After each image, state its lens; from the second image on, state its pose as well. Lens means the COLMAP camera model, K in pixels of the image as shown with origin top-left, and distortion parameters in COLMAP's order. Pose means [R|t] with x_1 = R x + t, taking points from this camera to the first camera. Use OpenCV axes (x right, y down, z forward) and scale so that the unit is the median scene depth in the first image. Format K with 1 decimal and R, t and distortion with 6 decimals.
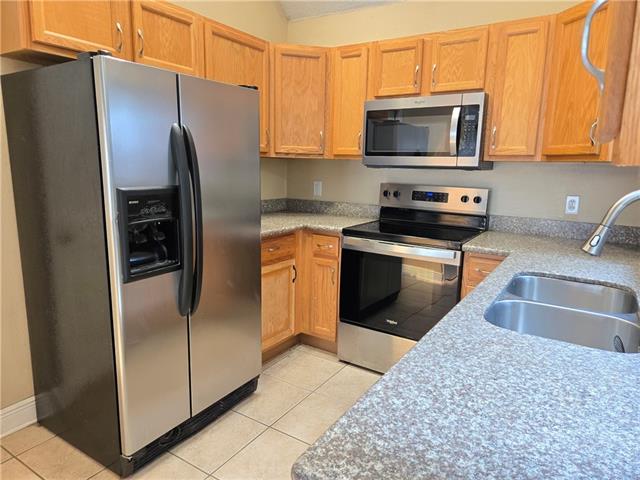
lens RADIAL K [[429.9, 0, 317.5], [0, 429.9, 236.2], [0, 0, 1]] dist [0.087449, -0.080956]
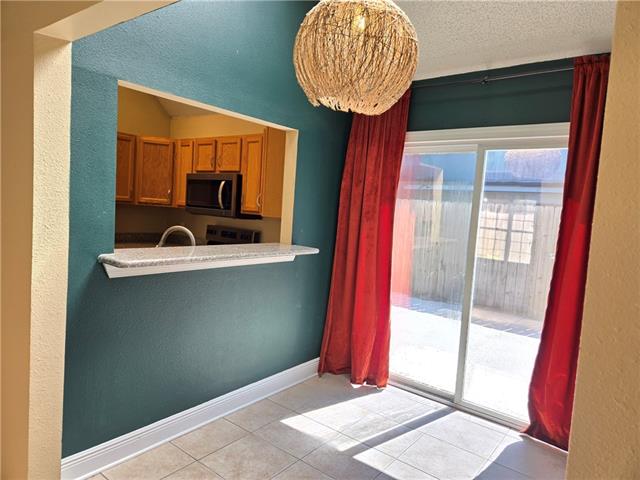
lens RADIAL K [[429.7, 0, 320.4], [0, 429.7, 243.6], [0, 0, 1]] dist [0.084750, -0.076144]
pose [[0.994866, 0.051521, -0.087108, 0.873854], [-0.059800, 0.993654, -0.095264, 0.083361], [0.081647, 0.099984, 0.991633, -0.614365]]
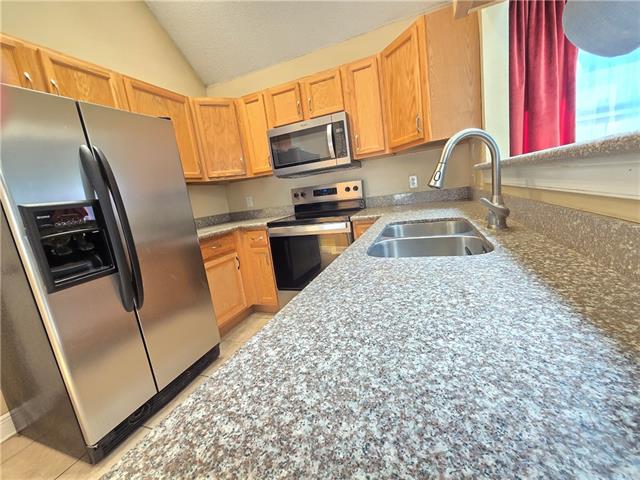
lens RADIAL K [[263.6, 0, 320.0], [0, 263.6, 238.7], [0, 0, 1]] dist [0.000639, 0.000306]
pose [[0.968042, -0.181178, 0.173407, 0.075354], [0.182515, 0.983168, 0.008340, 0.061736], [-0.171999, 0.023576, 0.984815, 0.166880]]
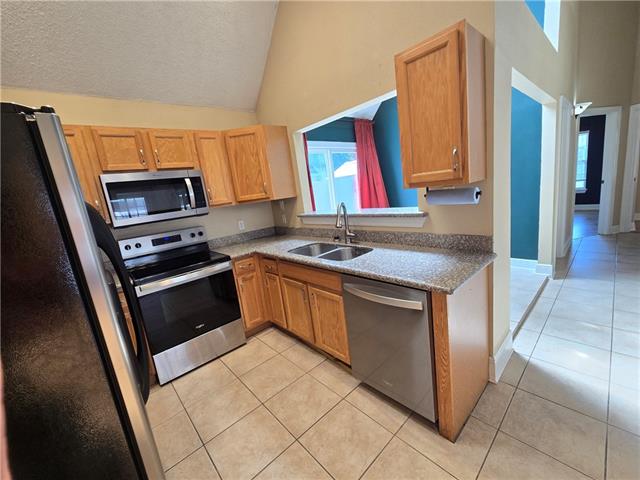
lens RADIAL K [[263.6, 0, 320.0], [0, 263.6, 238.7], [0, 0, 1]] dist [0.000639, 0.000306]
pose [[0.275986, -0.230292, 0.933165, -0.498517], [0.300244, 0.942945, 0.143907, -0.085044], [-0.913064, 0.240461, 0.329383, 0.308364]]
